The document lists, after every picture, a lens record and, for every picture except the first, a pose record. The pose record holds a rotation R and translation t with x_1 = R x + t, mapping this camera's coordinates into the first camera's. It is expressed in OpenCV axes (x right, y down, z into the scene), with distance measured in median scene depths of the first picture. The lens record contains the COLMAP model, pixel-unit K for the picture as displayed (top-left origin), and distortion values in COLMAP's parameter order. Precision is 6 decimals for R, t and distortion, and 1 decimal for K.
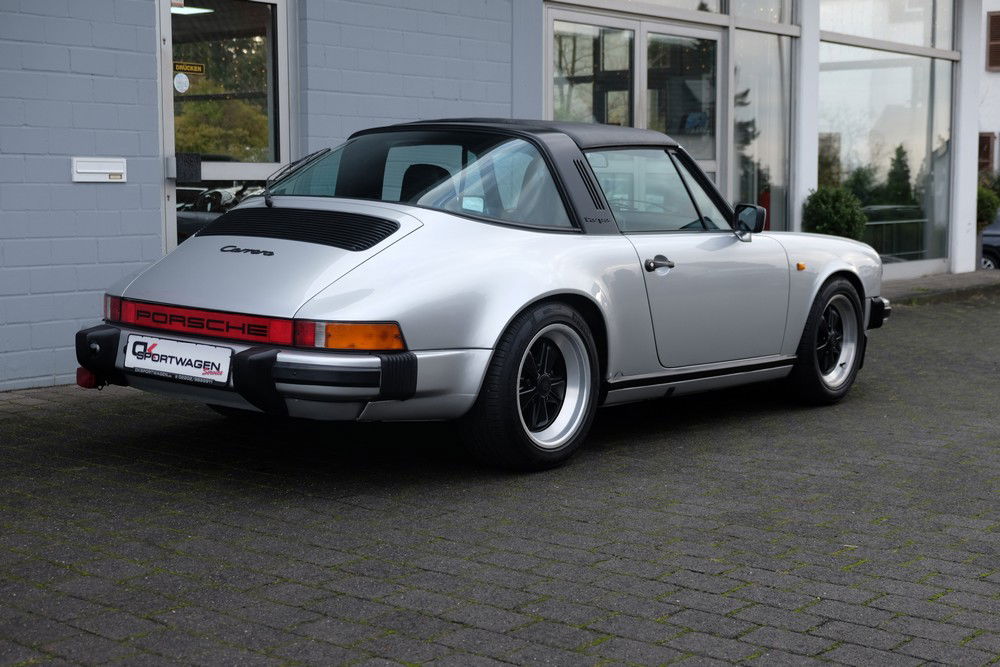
lens RADIAL K [[1518.3, 0, 501.4], [0, 1518.3, 333.7], [0, 0, 1]] dist [0.021246, 0.000000]
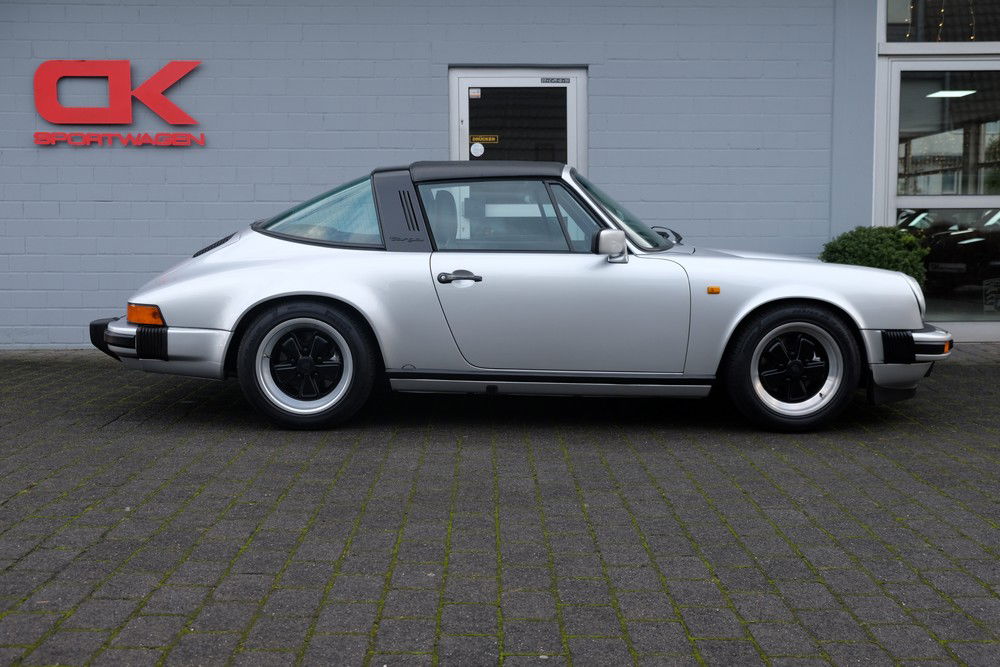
lens RADIAL K [[1018.6, 0, 500.8], [0, 1018.6, 339.5], [0, 0, 1]] dist [-0.012626, 0.000000]
pose [[0.629021, 0.077078, -0.773558, 0.828198], [-0.074526, 0.996468, 0.038688, -0.034995], [0.773808, 0.033315, 0.632543, 0.594071]]
